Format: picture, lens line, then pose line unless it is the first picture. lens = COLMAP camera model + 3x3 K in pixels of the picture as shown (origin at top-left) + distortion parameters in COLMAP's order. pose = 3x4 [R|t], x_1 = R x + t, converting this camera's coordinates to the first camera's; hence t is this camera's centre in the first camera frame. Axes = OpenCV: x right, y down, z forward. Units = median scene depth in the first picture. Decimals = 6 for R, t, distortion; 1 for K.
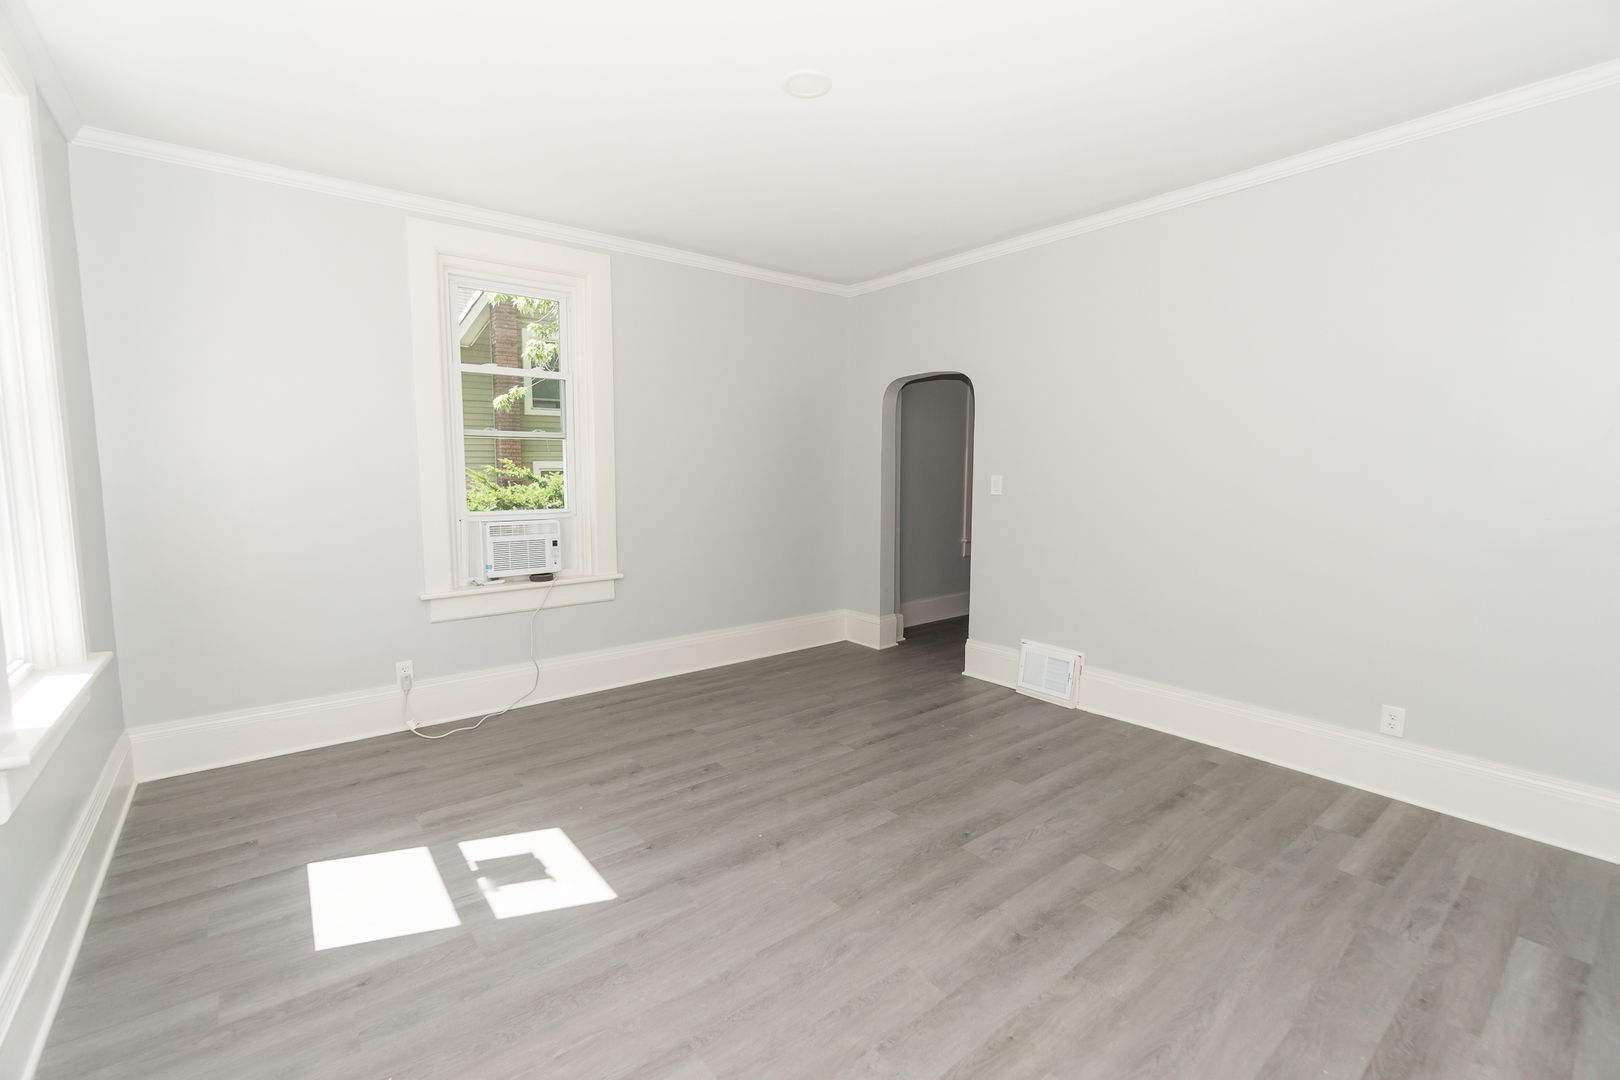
lens RADIAL K [[708.8, 0, 809.5], [0, 708.8, 542.2], [0, 0, 1]] dist [0.000022, 0.000449]
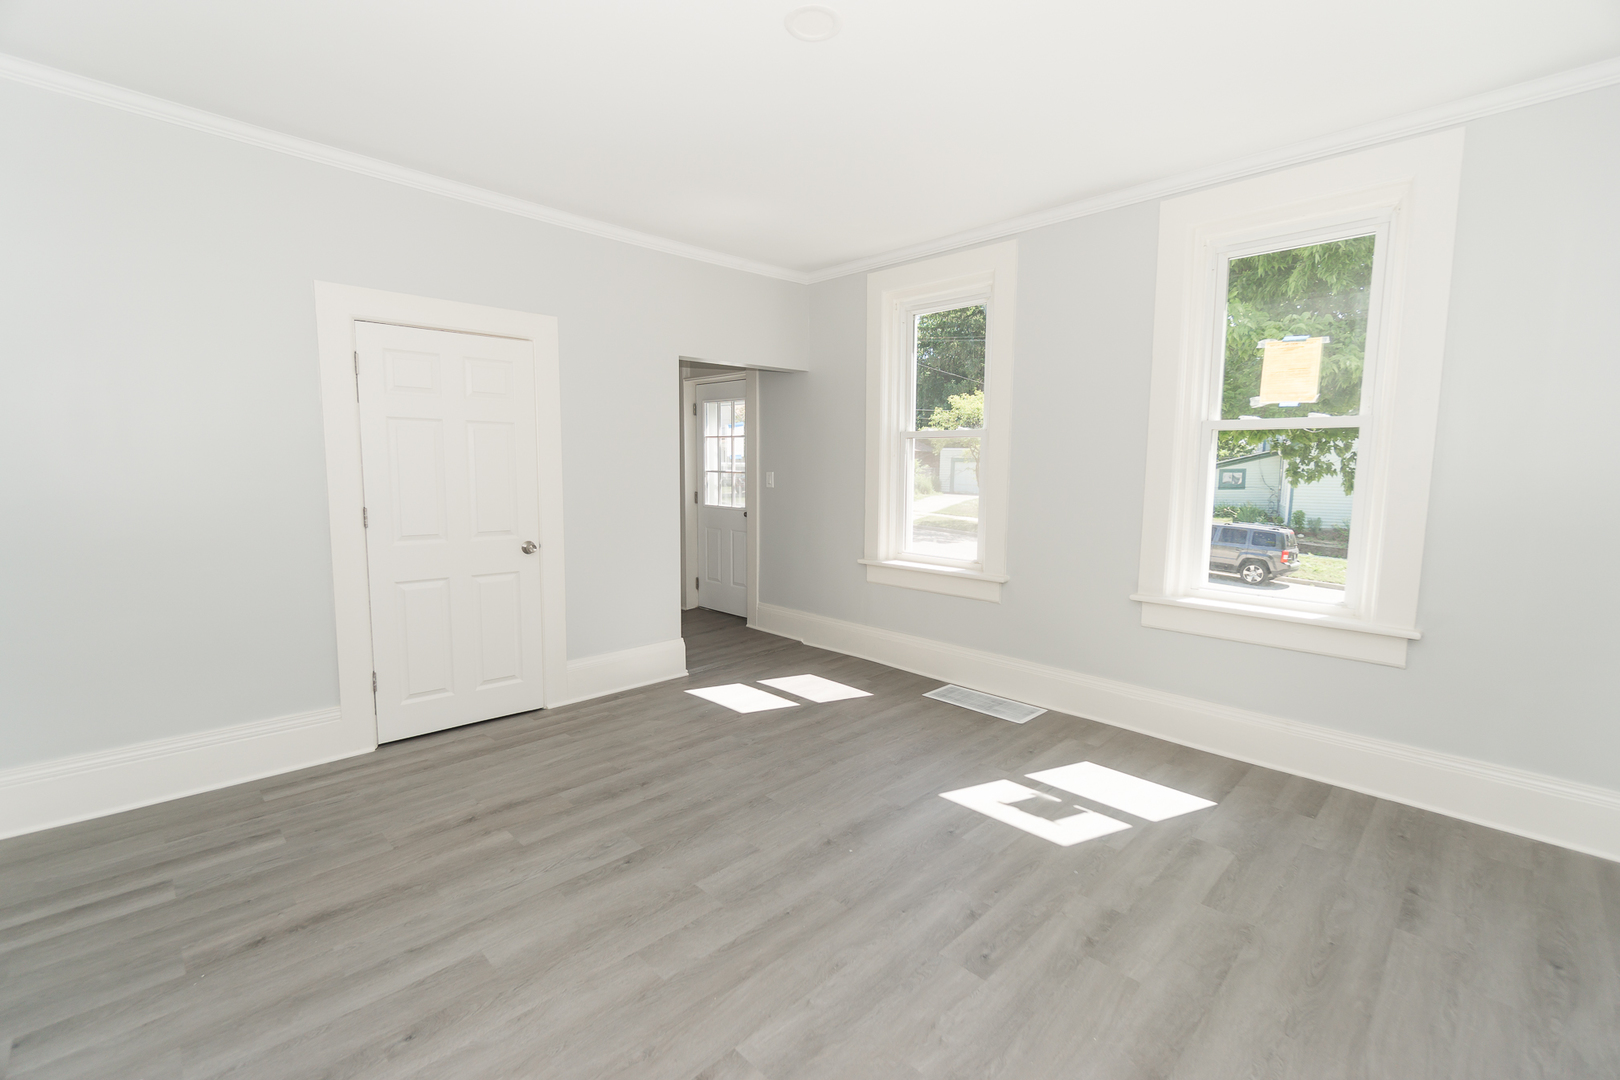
lens RADIAL K [[708.8, 0, 810.3], [0, 708.8, 539.9], [0, 0, 1]] dist [0.000022, 0.000449]
pose [[-0.994227, -0.001669, -0.107284, 0.090369], [-0.024259, 0.977485, 0.209604, -0.198344], [0.104519, 0.210996, -0.971883, 1.907316]]
